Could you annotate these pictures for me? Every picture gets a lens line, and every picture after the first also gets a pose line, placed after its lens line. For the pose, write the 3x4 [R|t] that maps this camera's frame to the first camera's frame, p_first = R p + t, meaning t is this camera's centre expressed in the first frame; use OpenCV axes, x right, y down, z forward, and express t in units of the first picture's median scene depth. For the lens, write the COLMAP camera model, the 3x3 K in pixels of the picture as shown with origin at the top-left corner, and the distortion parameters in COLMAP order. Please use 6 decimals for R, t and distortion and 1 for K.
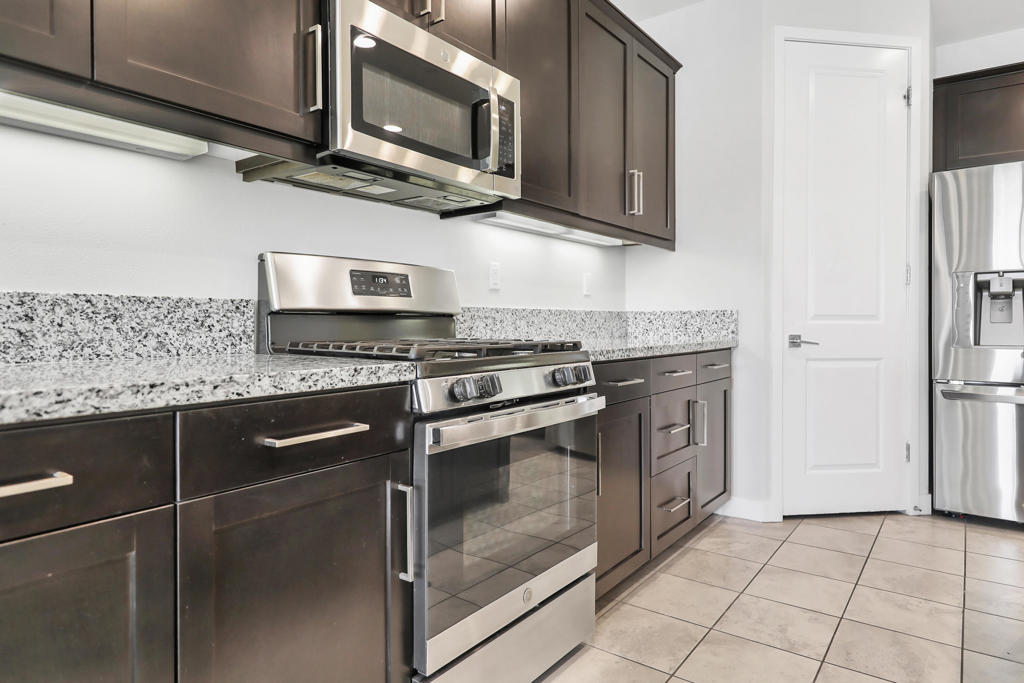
lens RADIAL K [[629.8, 0, 511.3], [0, 629.8, 328.7], [0, 0, 1]] dist [0.006526, -0.000098]
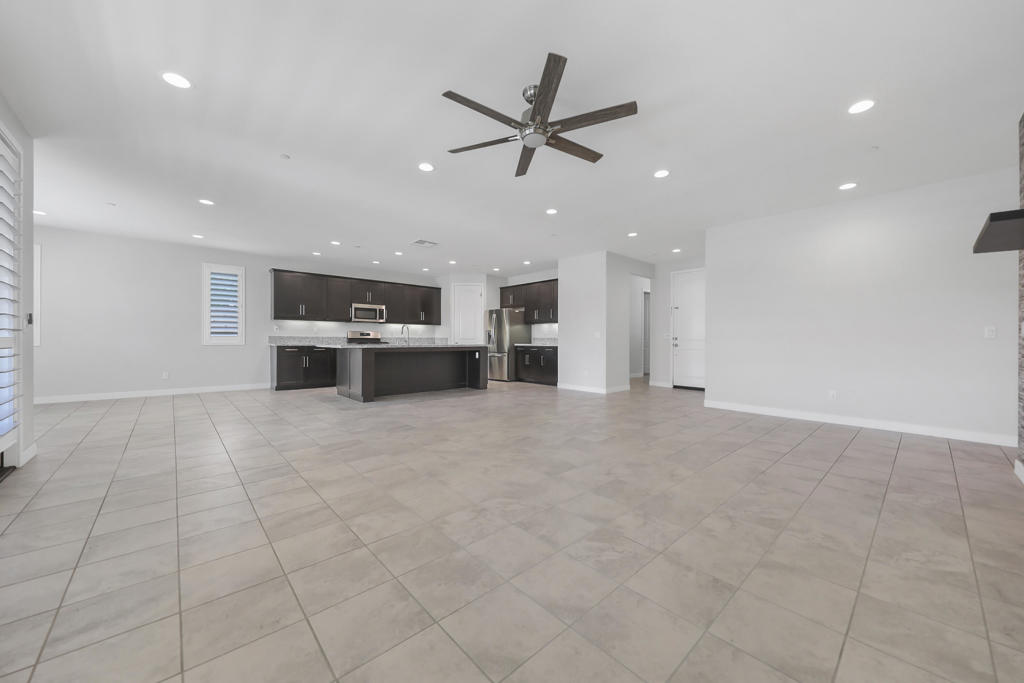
lens RADIAL K [[375.9, 0, 518.2], [0, 375.9, 343.8], [0, 0, 1]] dist [-0.001629, -0.000466]
pose [[0.979642, 0.007798, -0.200600, 1.608122], [-0.007525, 0.999969, 0.002126, 0.010768], [0.200611, -0.000573, 0.979671, -1.960886]]
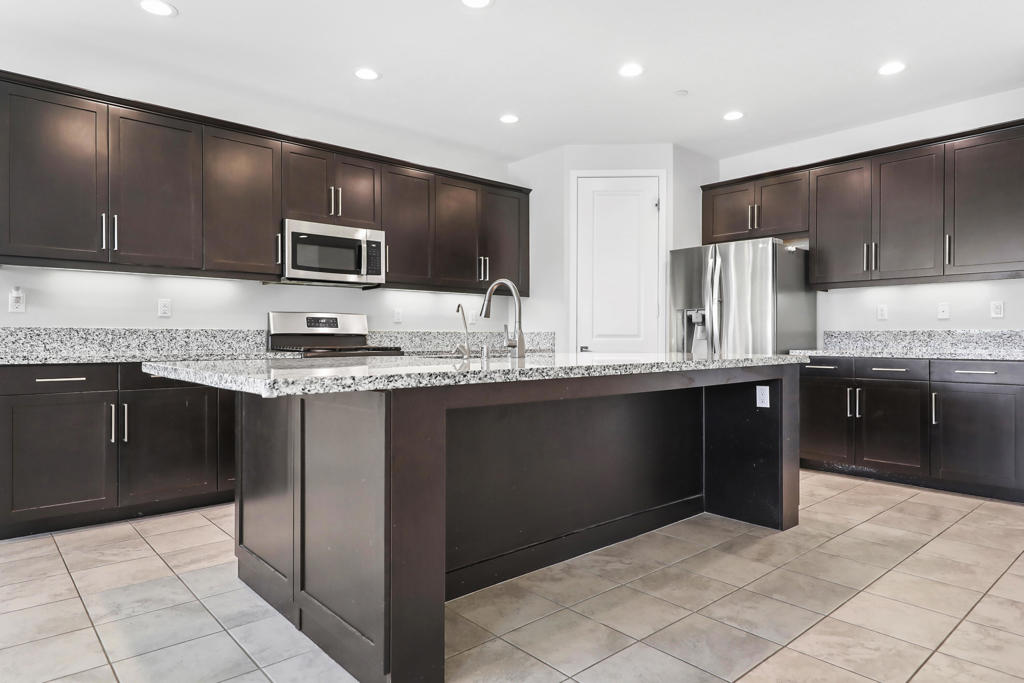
lens RADIAL K [[615.2, 0, 512.0], [0, 615.2, 341.5], [0, 0, 1]] dist [0.015056, -0.001751]
pose [[0.977219, 0.004962, -0.212175, 0.637317], [-0.005293, 0.999985, -0.000996, -0.000405], [0.212167, 0.002096, 0.977231, -0.724150]]
